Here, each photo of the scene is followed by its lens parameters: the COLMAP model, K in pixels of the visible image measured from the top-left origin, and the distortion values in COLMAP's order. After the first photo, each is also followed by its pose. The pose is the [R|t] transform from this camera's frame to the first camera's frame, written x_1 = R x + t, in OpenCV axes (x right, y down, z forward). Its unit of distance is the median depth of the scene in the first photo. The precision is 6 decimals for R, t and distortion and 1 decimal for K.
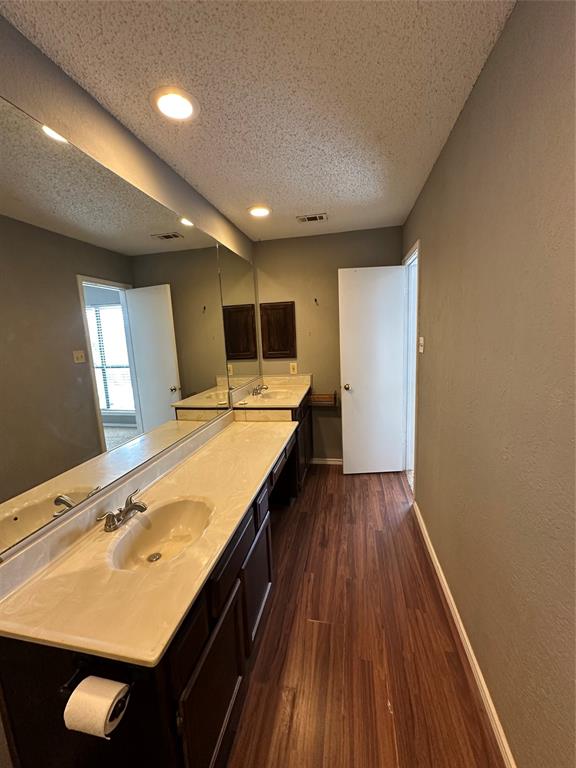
lens RADIAL K [[307.3, 0, 288.0], [0, 307.3, 384.0], [0, 0, 1]] dist [0.000992, 0.000076]
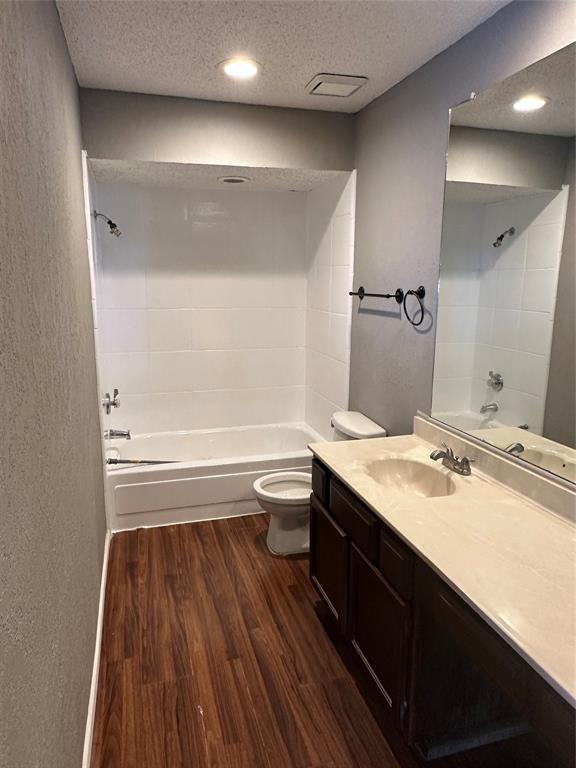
lens RADIAL K [[513.6, 0, 283.7], [0, 513.6, 386.2], [0, 0, 1]] dist [-0.004204, 0.000535]
pose [[-0.886979, 0.130338, -0.443035, 0.600064], [-0.042461, 0.932265, 0.359276, -0.346785], [0.459853, 0.337482, -0.821365, 1.849684]]
